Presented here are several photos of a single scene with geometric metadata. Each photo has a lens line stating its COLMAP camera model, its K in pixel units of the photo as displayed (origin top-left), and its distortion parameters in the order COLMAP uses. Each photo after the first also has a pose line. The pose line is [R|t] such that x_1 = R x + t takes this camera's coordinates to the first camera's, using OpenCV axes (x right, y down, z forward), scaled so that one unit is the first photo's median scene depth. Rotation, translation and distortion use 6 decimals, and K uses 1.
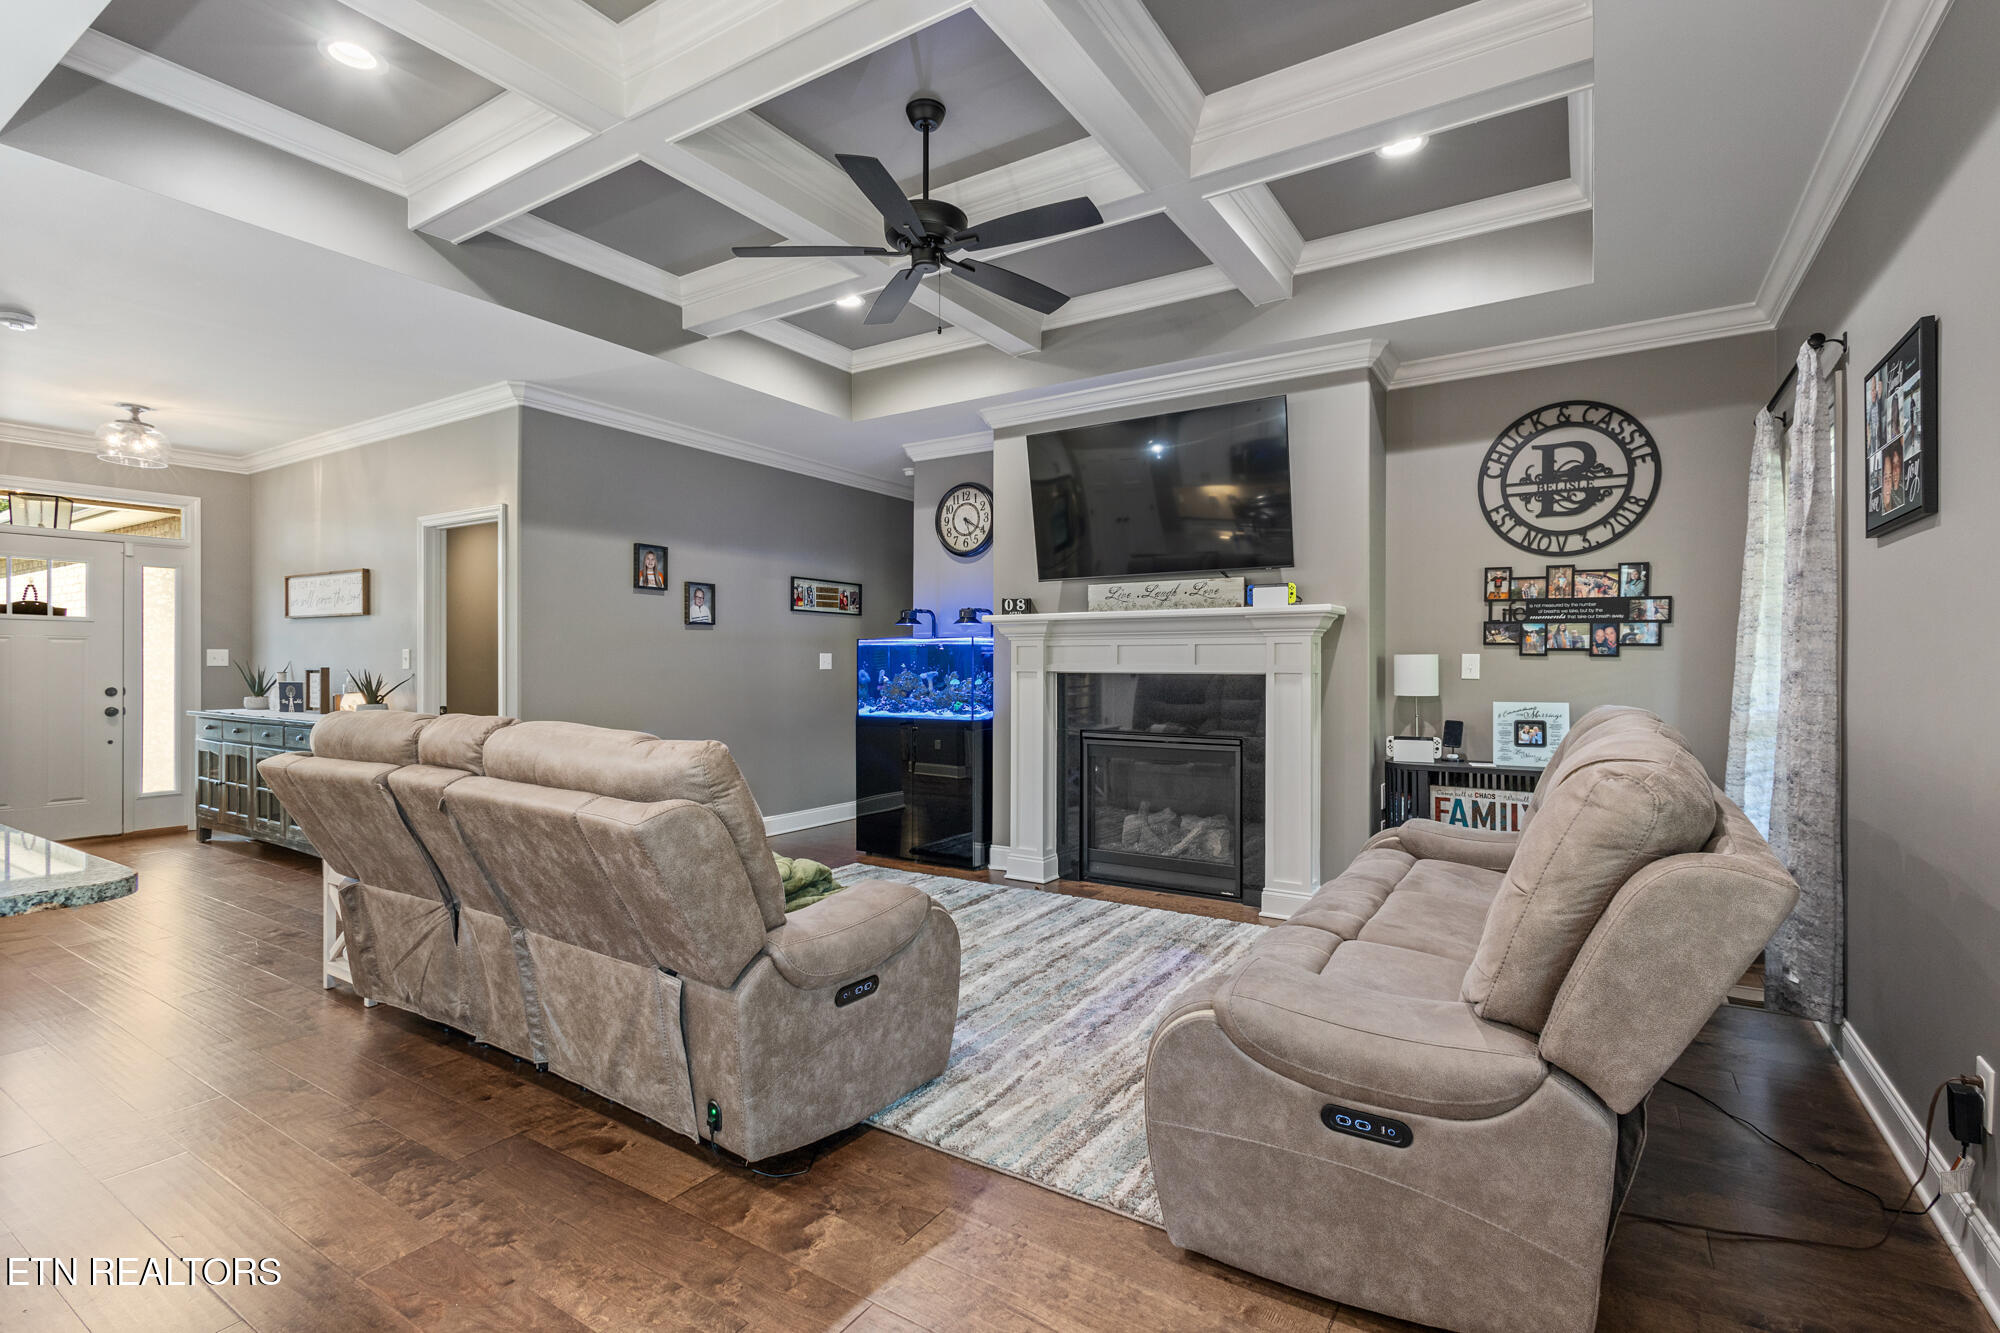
lens RADIAL K [[920.7, 0, 994.4], [0, 920.7, 665.6], [0, 0, 1]] dist [0.013127, -0.003906]
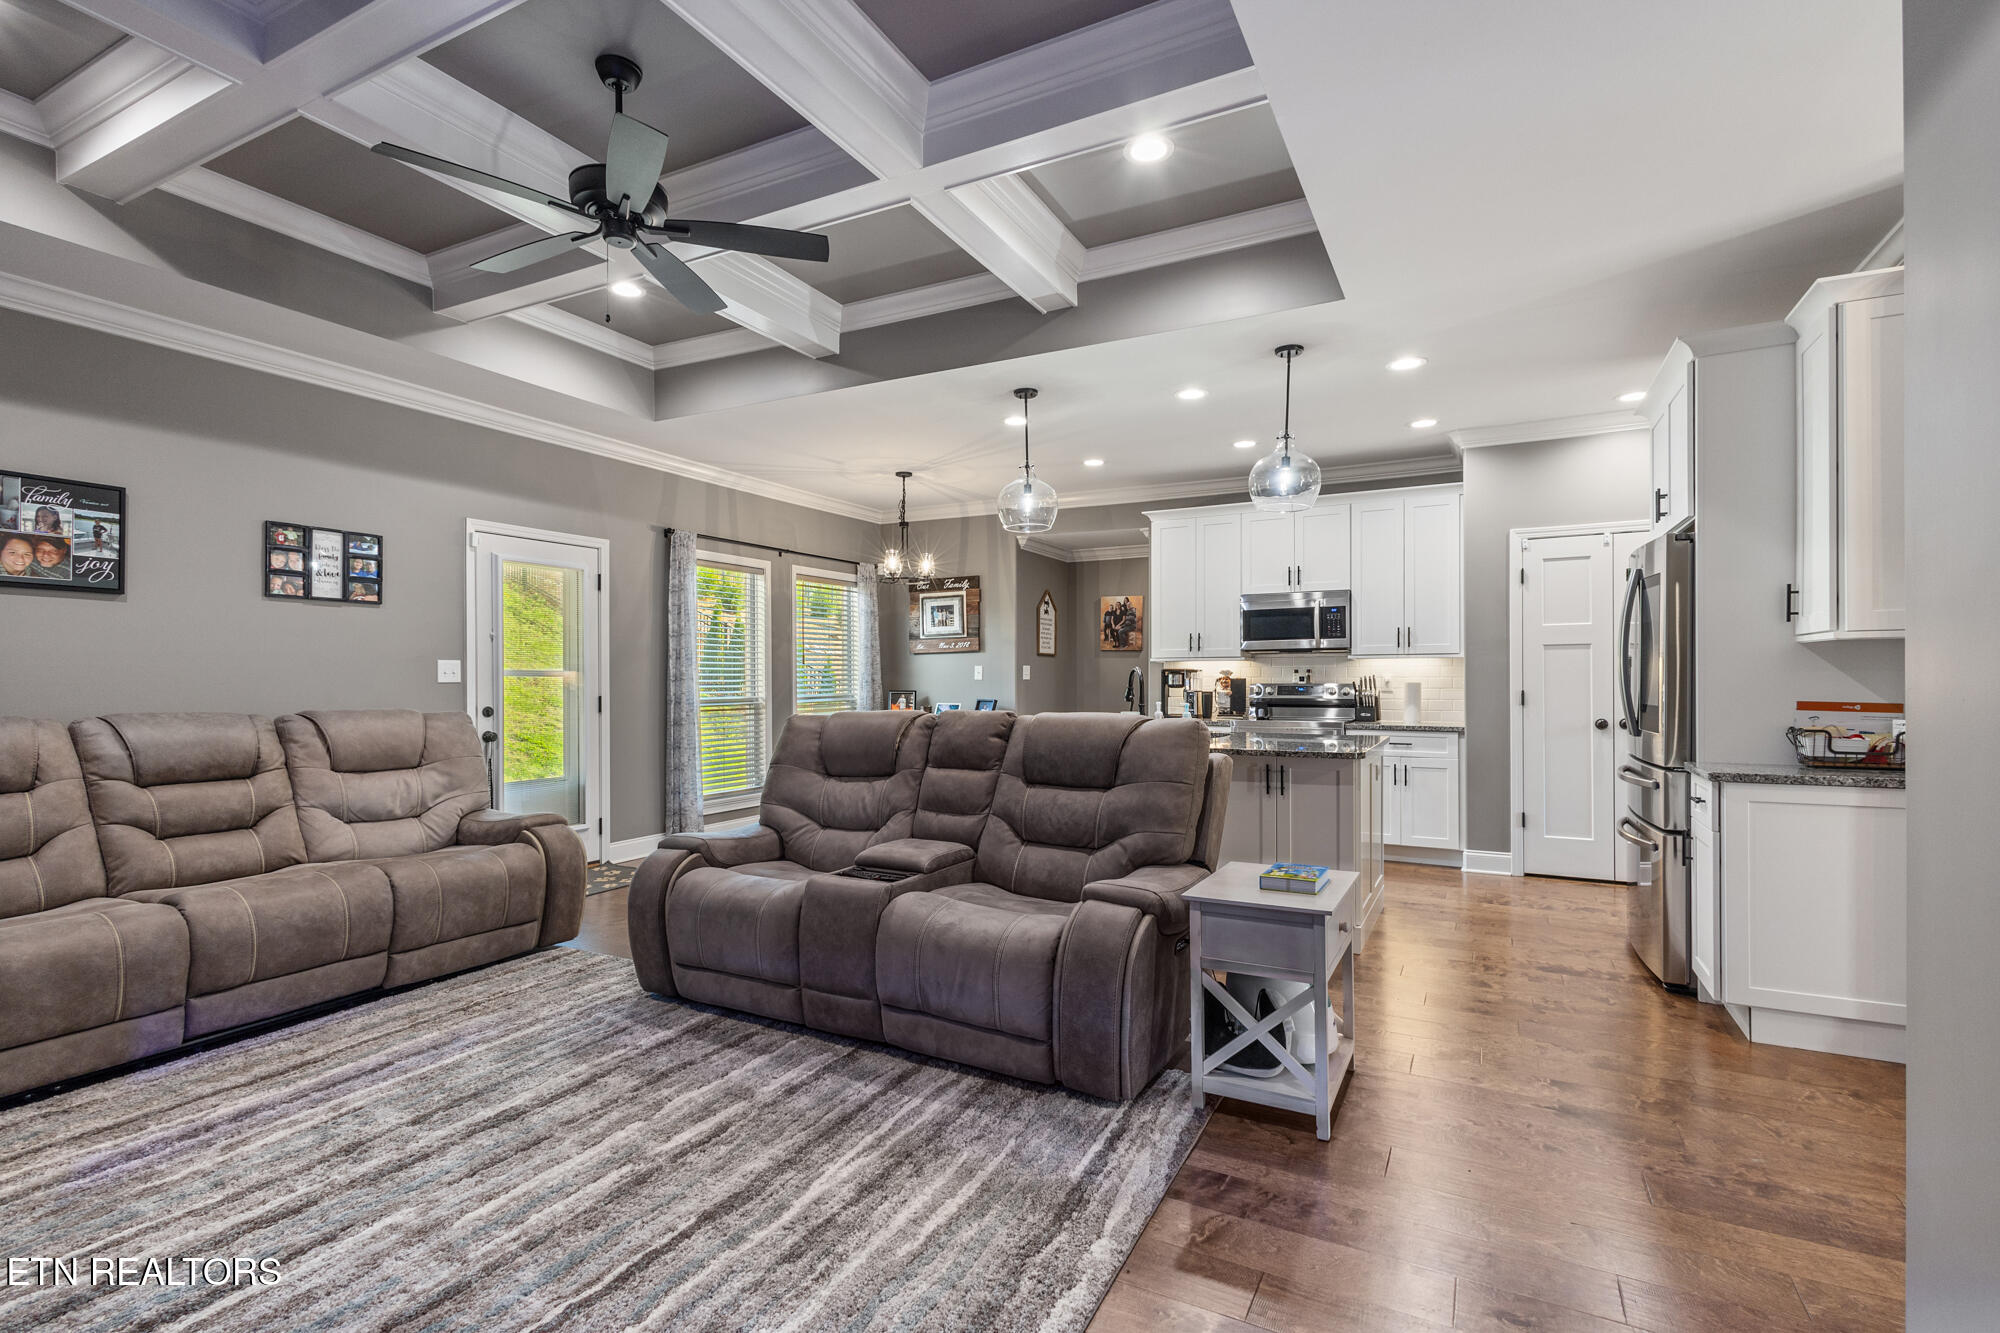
lens RADIAL K [[920.7, 0, 1009.5], [0, 920.7, 676.7], [0, 0, 1]] dist [0.013127, -0.003906]
pose [[-0.995808, 0.001926, -0.091445, -0.264358], [0.001844, 0.999998, 0.000974, 0.000590], [0.091447, 0.000802, -0.995810, 1.397620]]
